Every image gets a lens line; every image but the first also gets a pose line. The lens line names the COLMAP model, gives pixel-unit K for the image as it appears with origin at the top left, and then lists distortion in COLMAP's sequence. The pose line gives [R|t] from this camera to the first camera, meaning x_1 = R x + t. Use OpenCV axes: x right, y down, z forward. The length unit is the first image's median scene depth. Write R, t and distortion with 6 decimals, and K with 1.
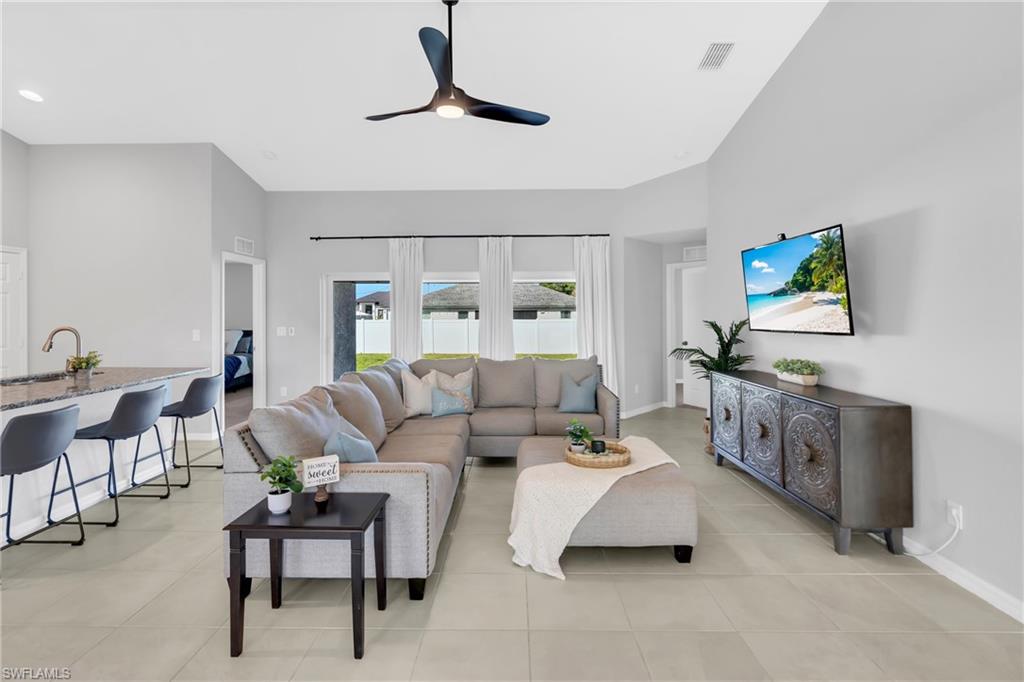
lens RADIAL K [[470.9, 0, 503.0], [0, 470.9, 315.4], [0, 0, 1]] dist [-0.000424, 0.000443]
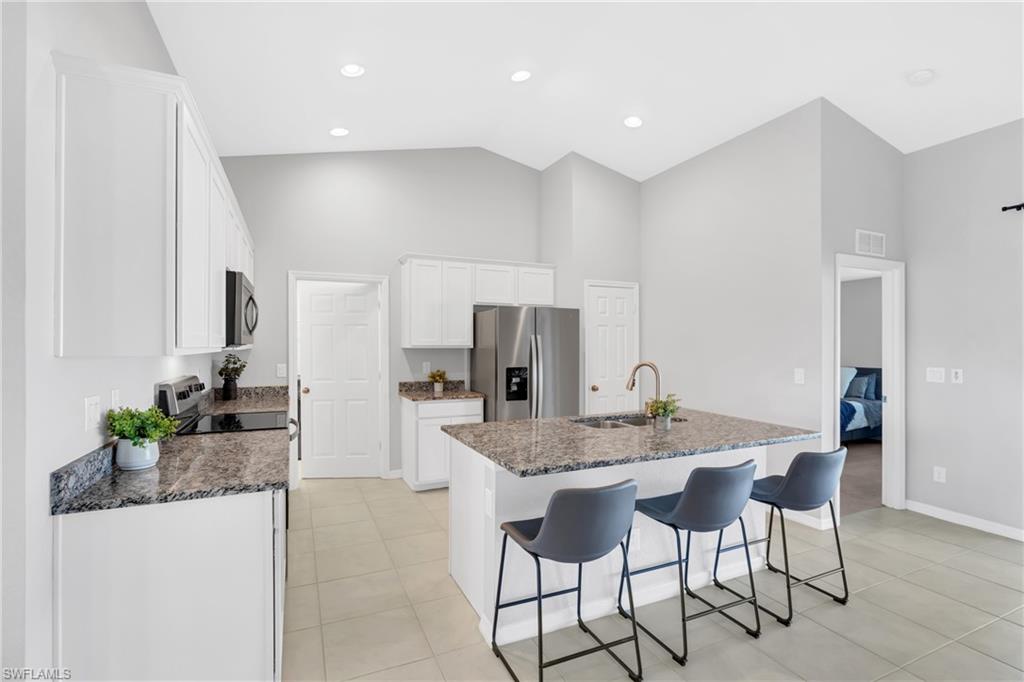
lens RADIAL K [[473.0, 0, 510.3], [0, 473.0, 343.9], [0, 0, 1]] dist [-0.005839, 0.000015]
pose [[0.436279, -0.001429, -0.899810, -0.276761], [-0.004618, 0.999982, -0.003827, -0.002647], [0.899800, 0.005825, 0.436264, 0.408459]]
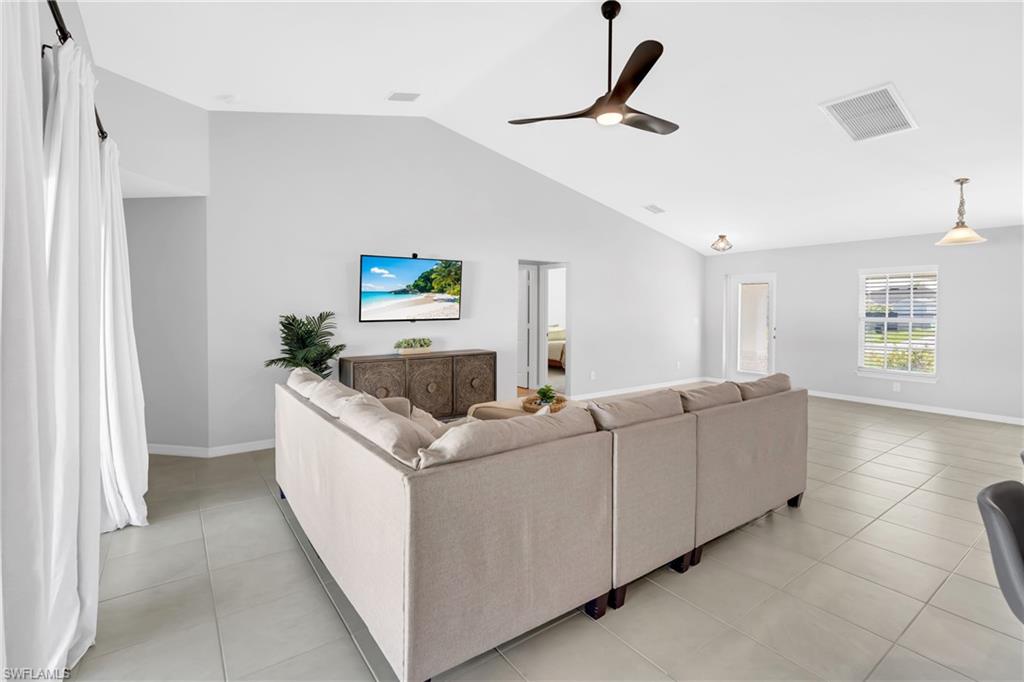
lens RADIAL K [[462.8, 0, 509.1], [0, 462.8, 333.2], [0, 0, 1]] dist [-0.002058, 0.000302]
pose [[-0.507440, -0.052472, 0.860088, -0.747546], [0.008170, 0.997806, 0.065694, -0.013832], [-0.861649, 0.040362, -0.505898, 1.398707]]
